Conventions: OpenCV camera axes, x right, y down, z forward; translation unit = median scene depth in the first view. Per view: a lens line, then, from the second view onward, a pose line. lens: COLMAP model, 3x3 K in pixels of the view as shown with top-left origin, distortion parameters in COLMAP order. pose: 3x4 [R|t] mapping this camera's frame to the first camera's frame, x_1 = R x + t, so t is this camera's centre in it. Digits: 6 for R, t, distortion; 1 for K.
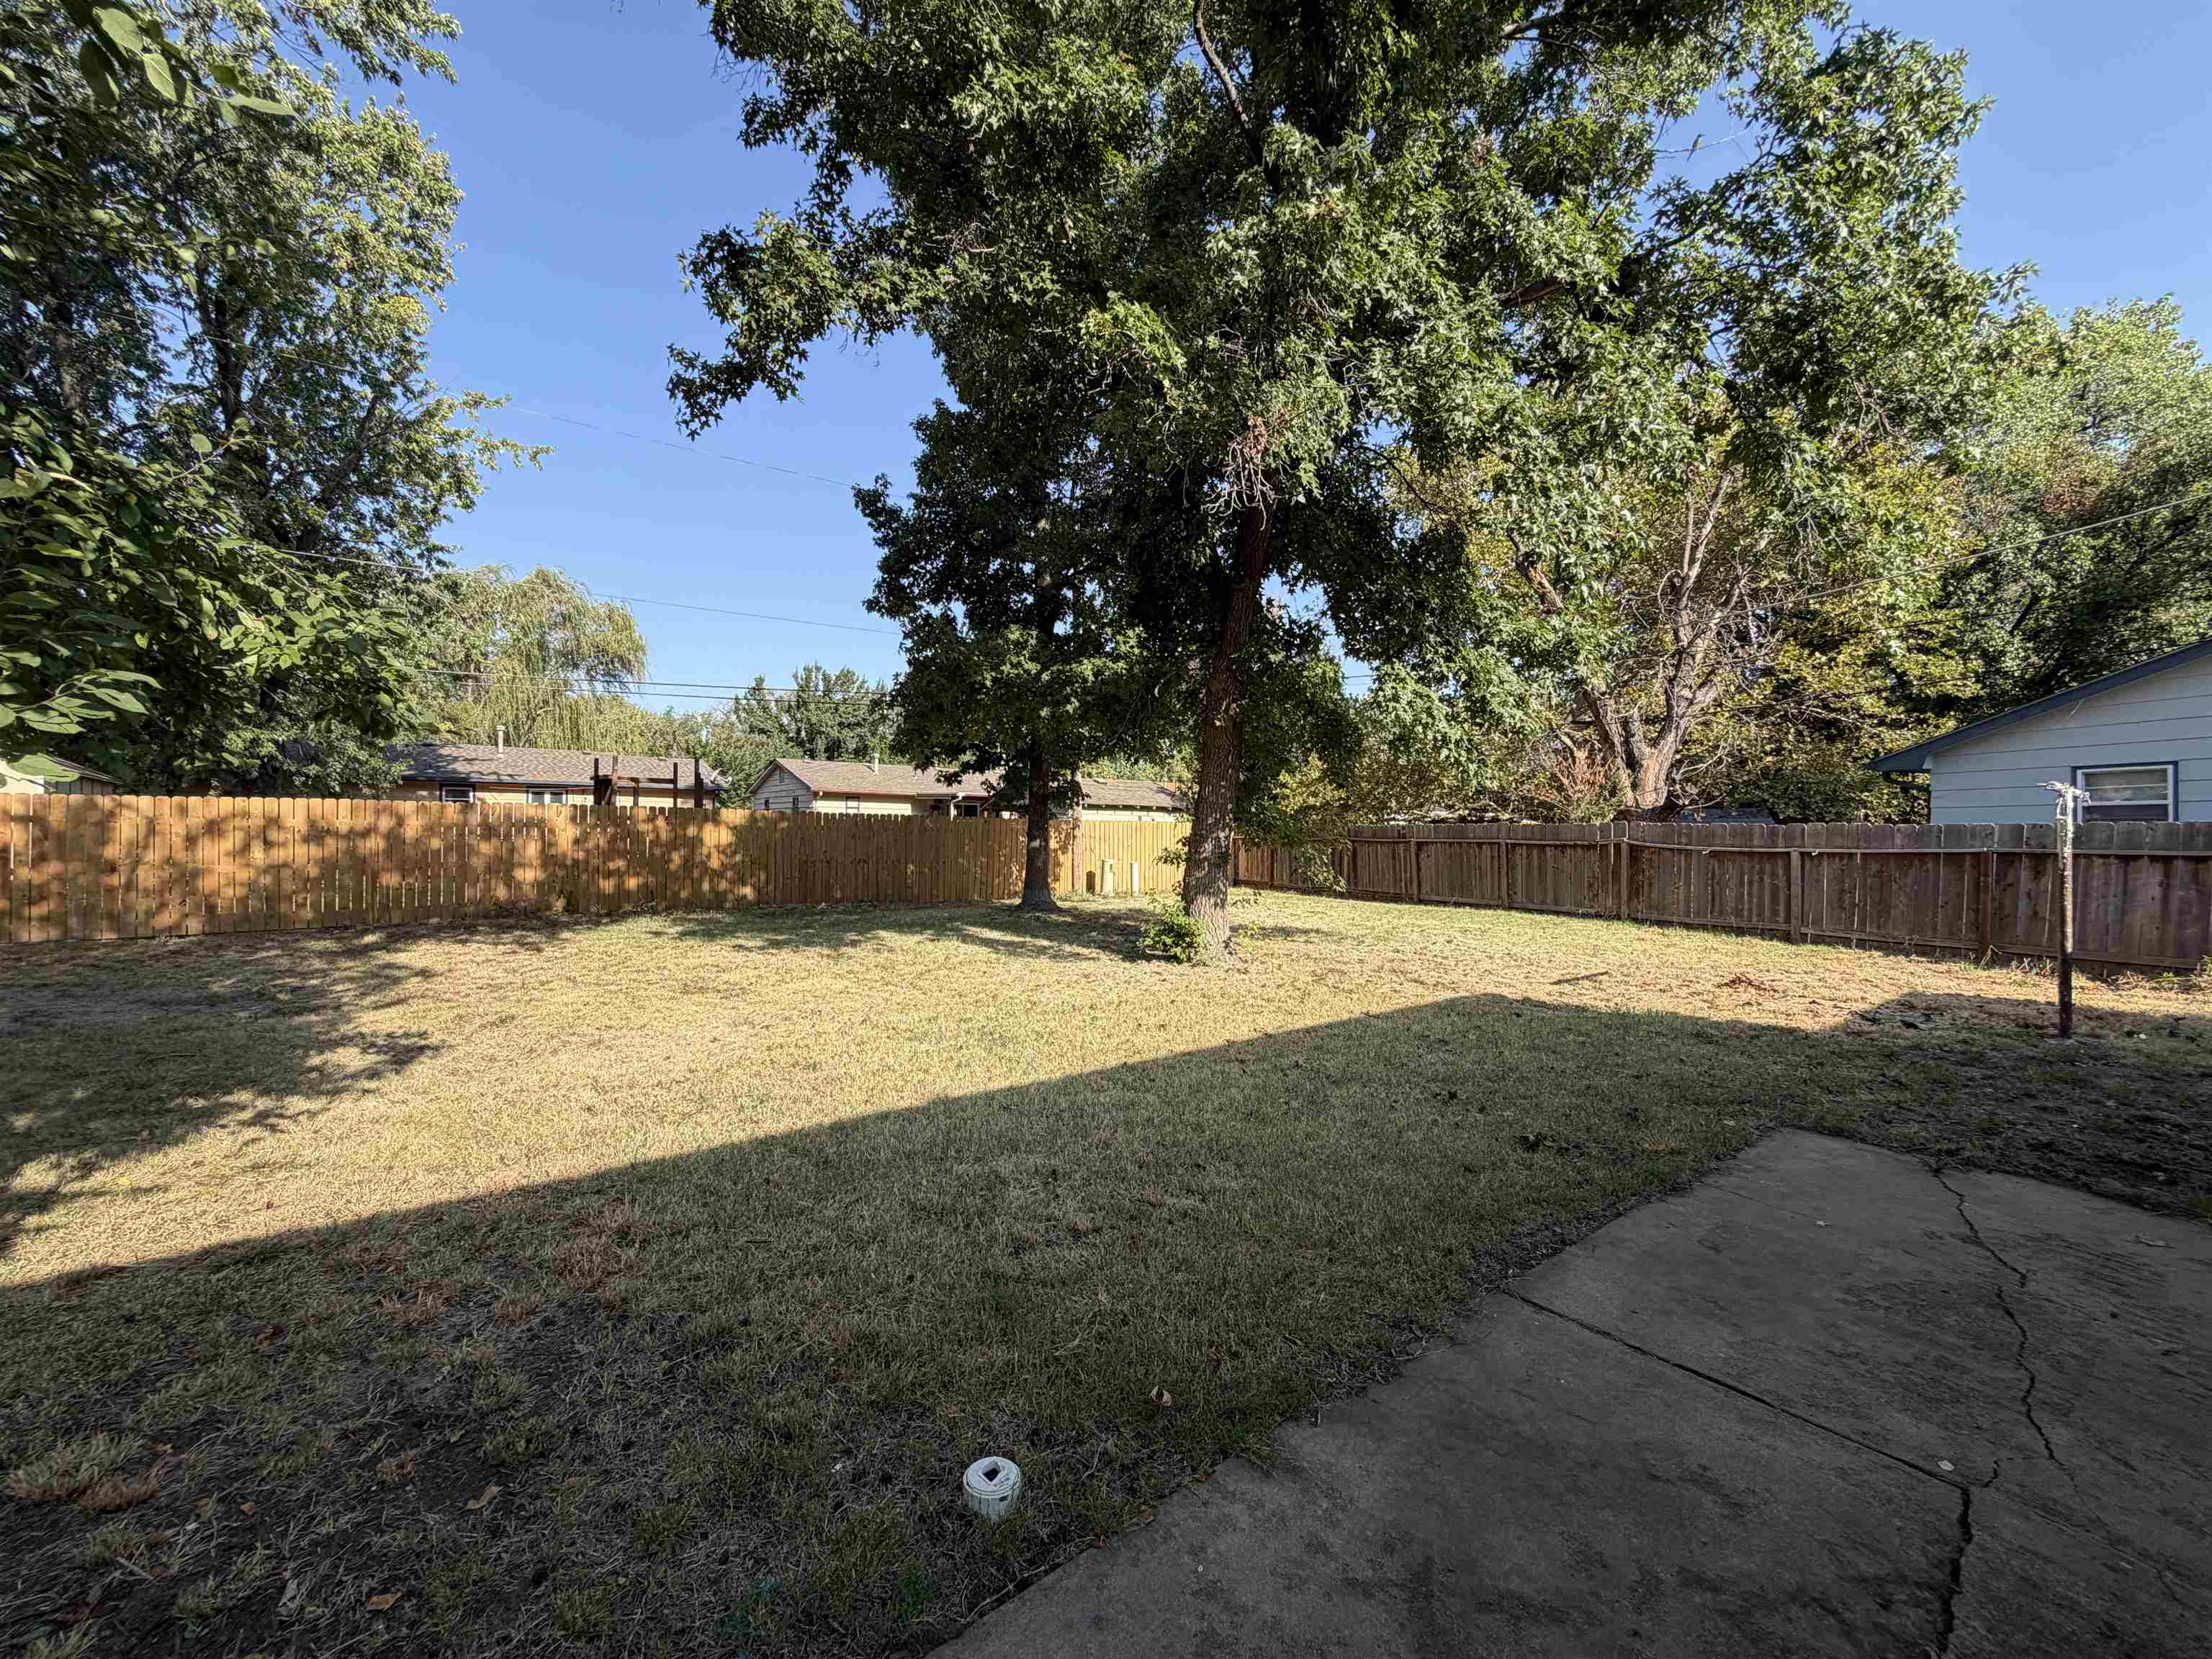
lens RADIAL K [[883.4, 0, 1096.8], [0, 883.4, 825.9], [0, 0, 1]] dist [-0.000813, 0.000756]
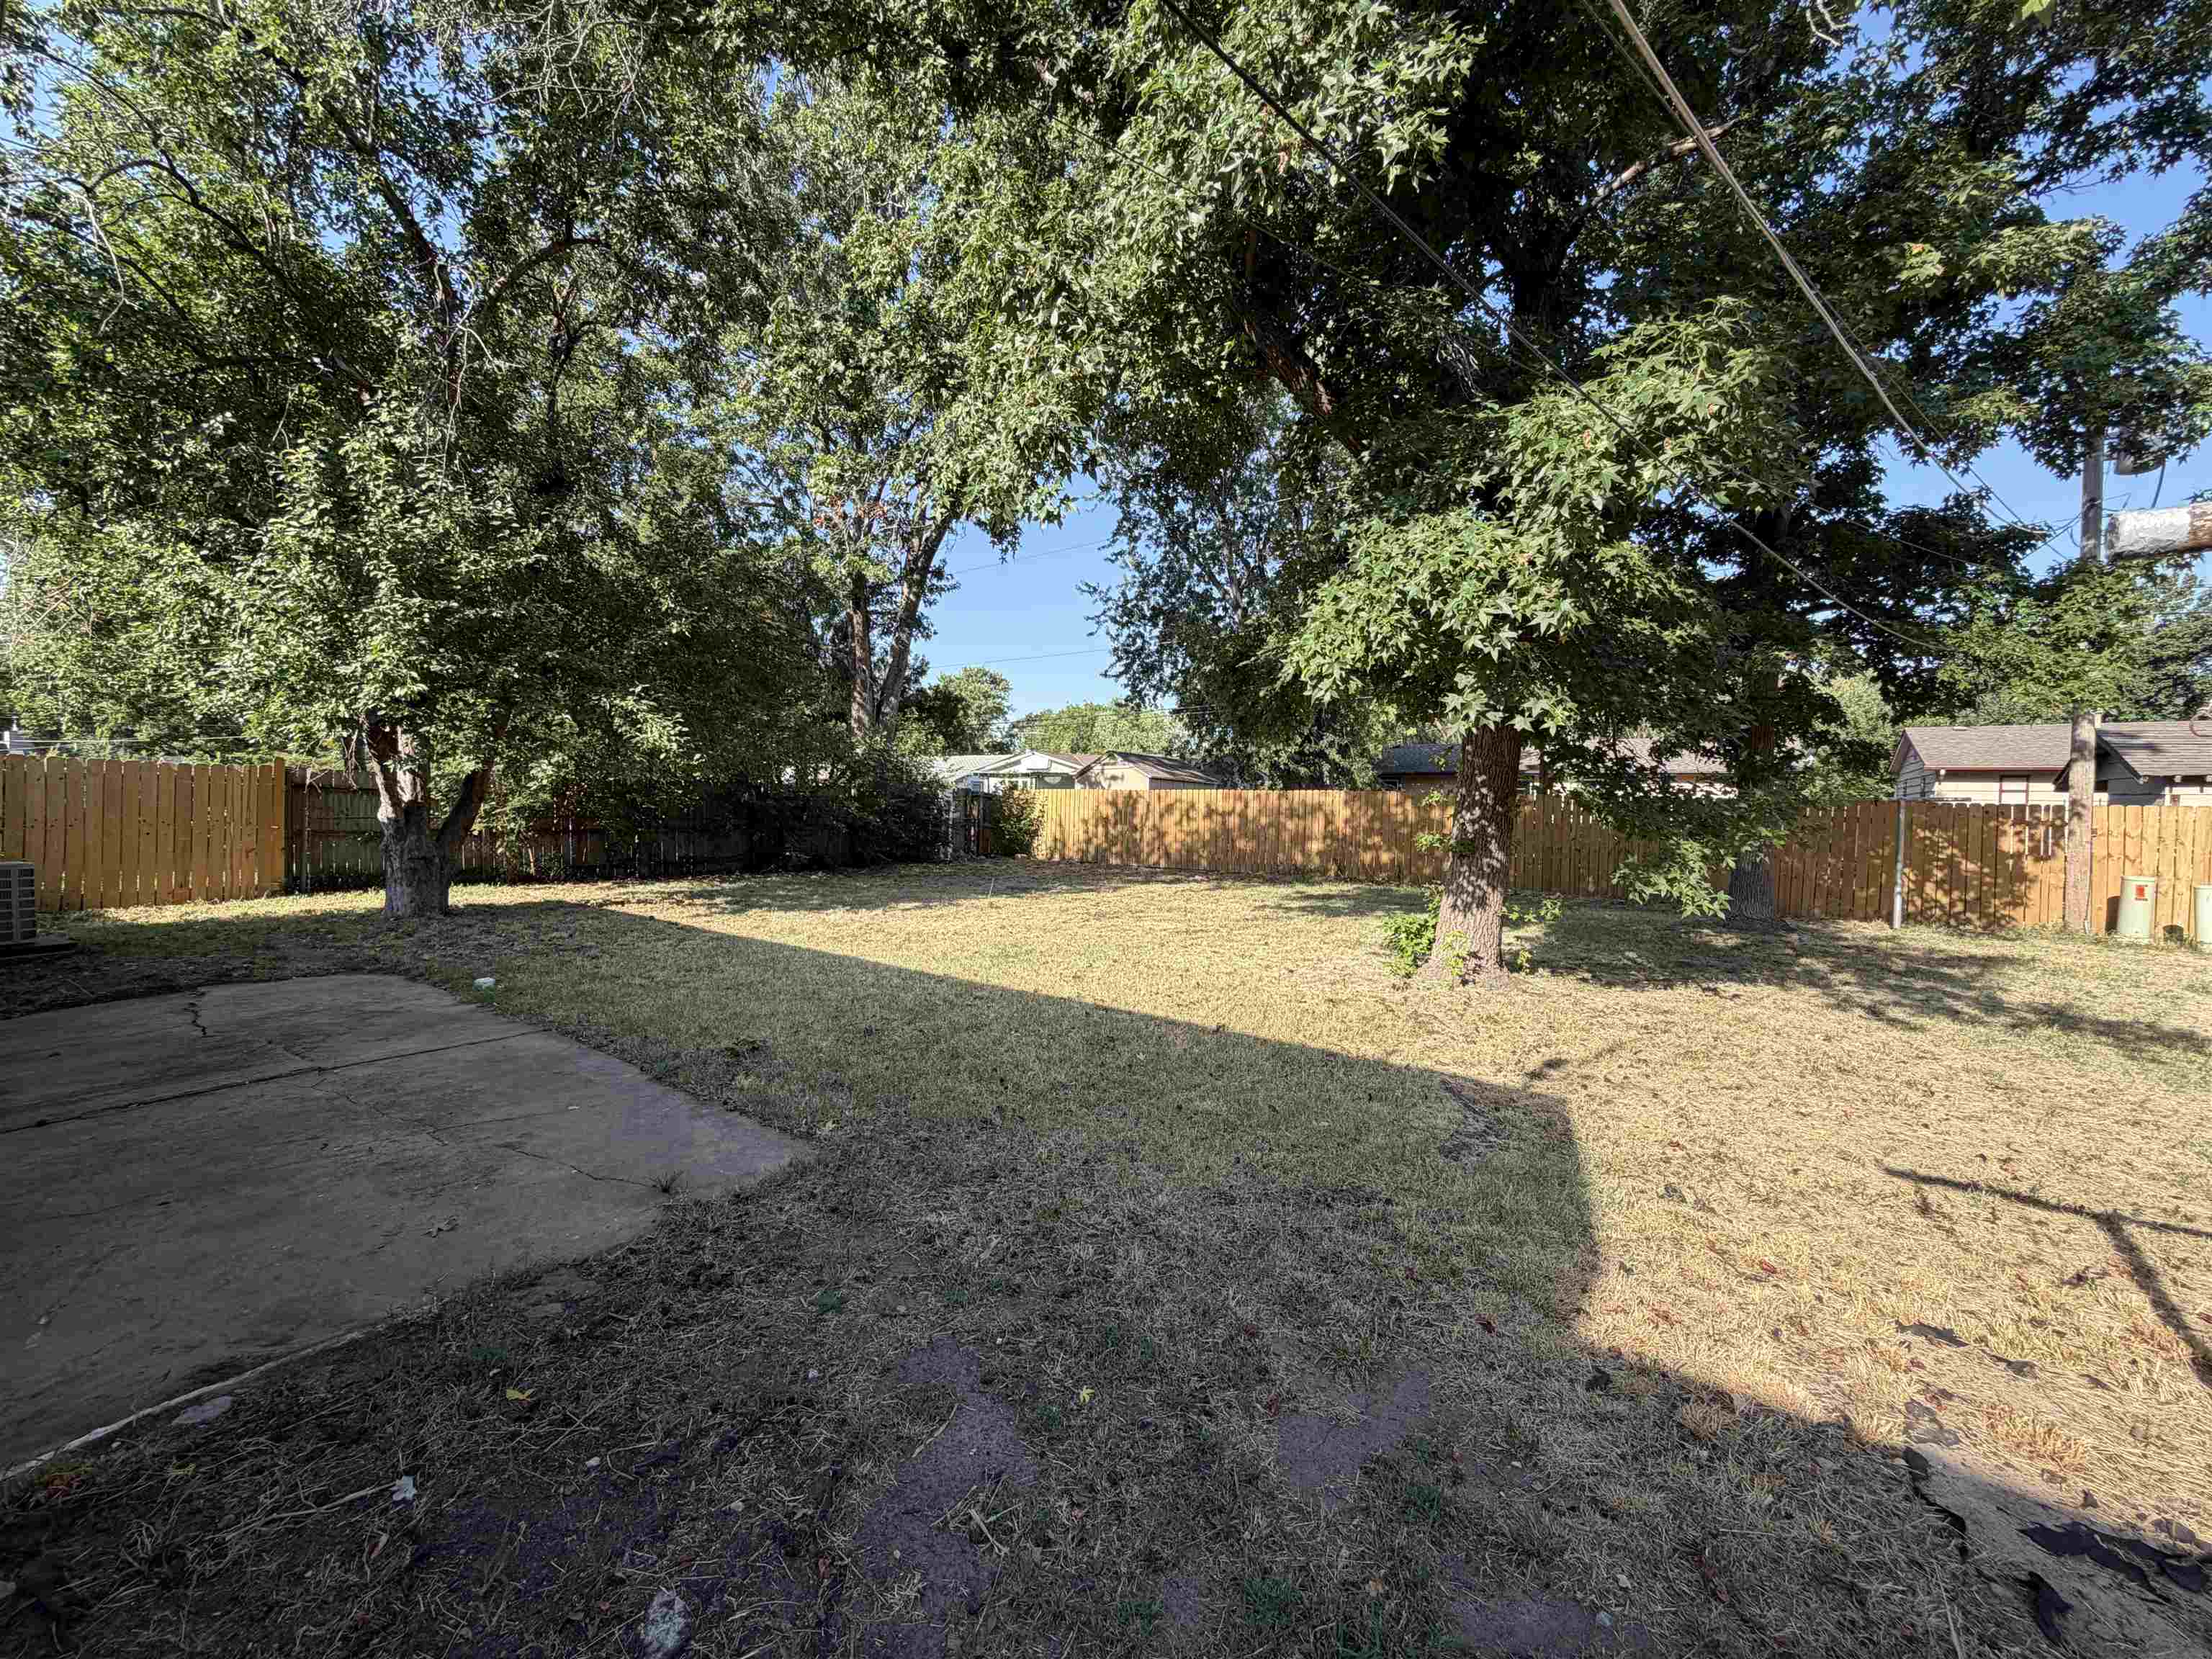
lens RADIAL K [[883.4, 0, 1096.8], [0, 883.4, 825.9], [0, 0, 1]] dist [-0.000813, 0.000756]
pose [[0.266527, 0.019994, -0.963620, 0.583671], [-0.011121, 0.999782, 0.017669, 0.006218], [0.963763, 0.006007, 0.266691, 0.363845]]
